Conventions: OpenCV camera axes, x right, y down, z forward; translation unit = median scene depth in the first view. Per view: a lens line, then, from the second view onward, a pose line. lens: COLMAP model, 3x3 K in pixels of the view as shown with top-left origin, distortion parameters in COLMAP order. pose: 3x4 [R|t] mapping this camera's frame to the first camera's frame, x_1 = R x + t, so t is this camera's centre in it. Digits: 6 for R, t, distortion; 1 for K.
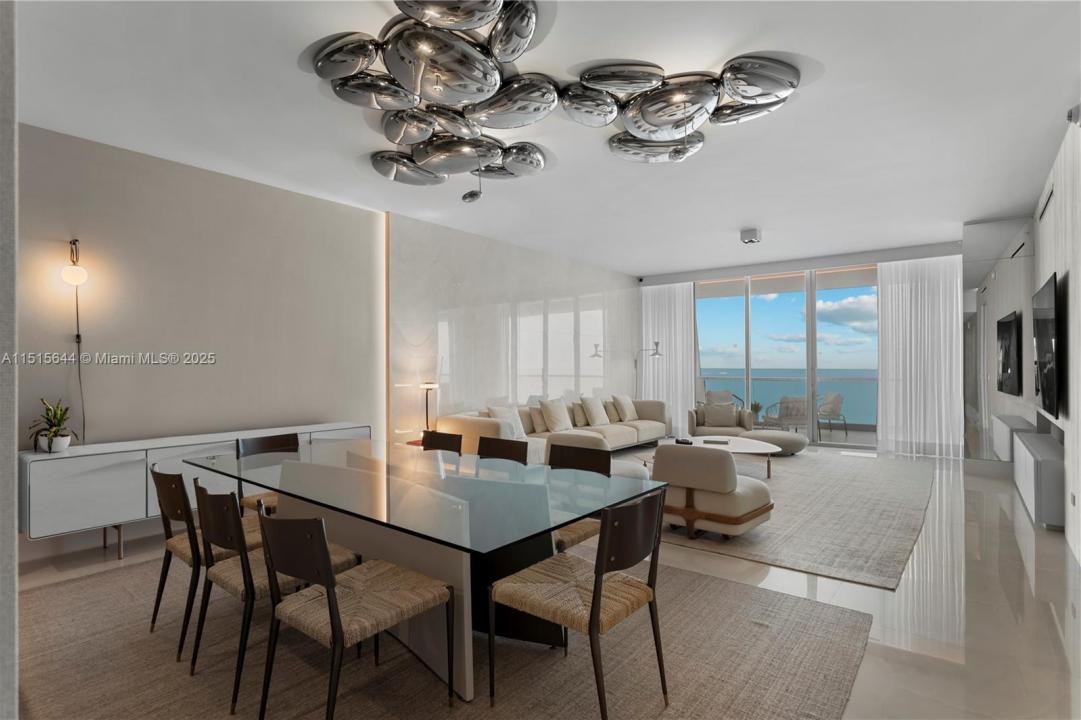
lens RADIAL K [[543.8, 0, 538.8], [0, 543.8, 364.2], [0, 0, 1]] dist [0.000219, 0.000432]
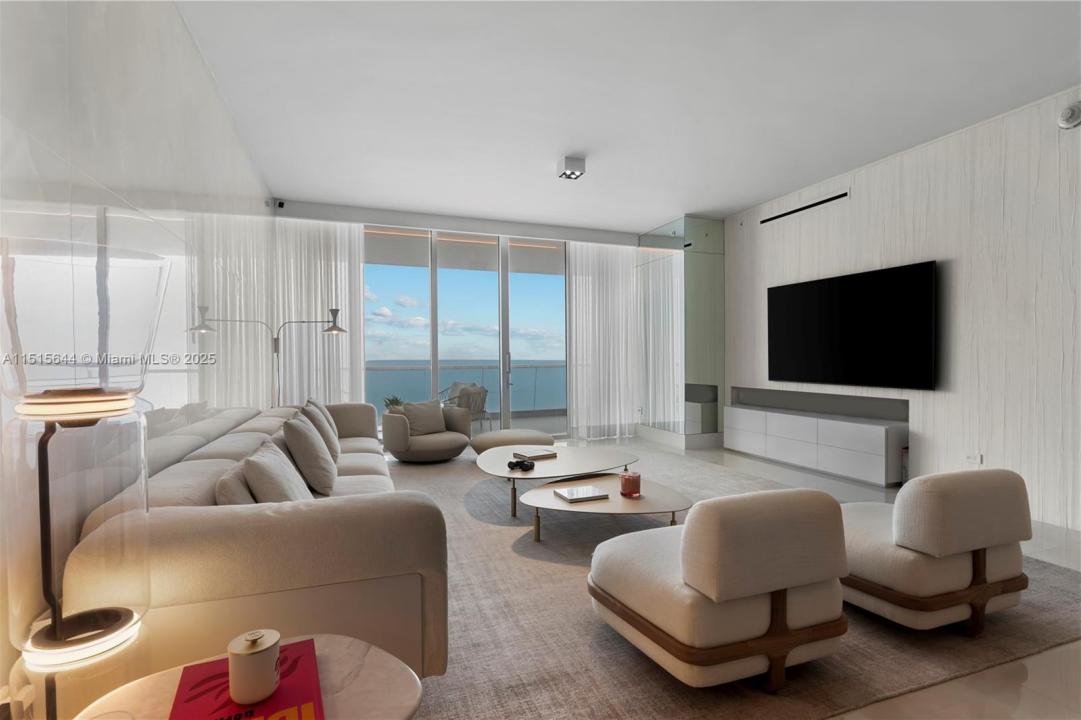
lens RADIAL K [[541.6, 0, 548.3], [0, 541.6, 364.4], [0, 0, 1]] dist [-0.001943, -0.000108]
pose [[0.519831, -0.012010, 0.854185, -0.214532], [0.002185, 0.999917, 0.012730, 0.017084], [-0.854267, -0.004751, 0.519813, 0.560955]]
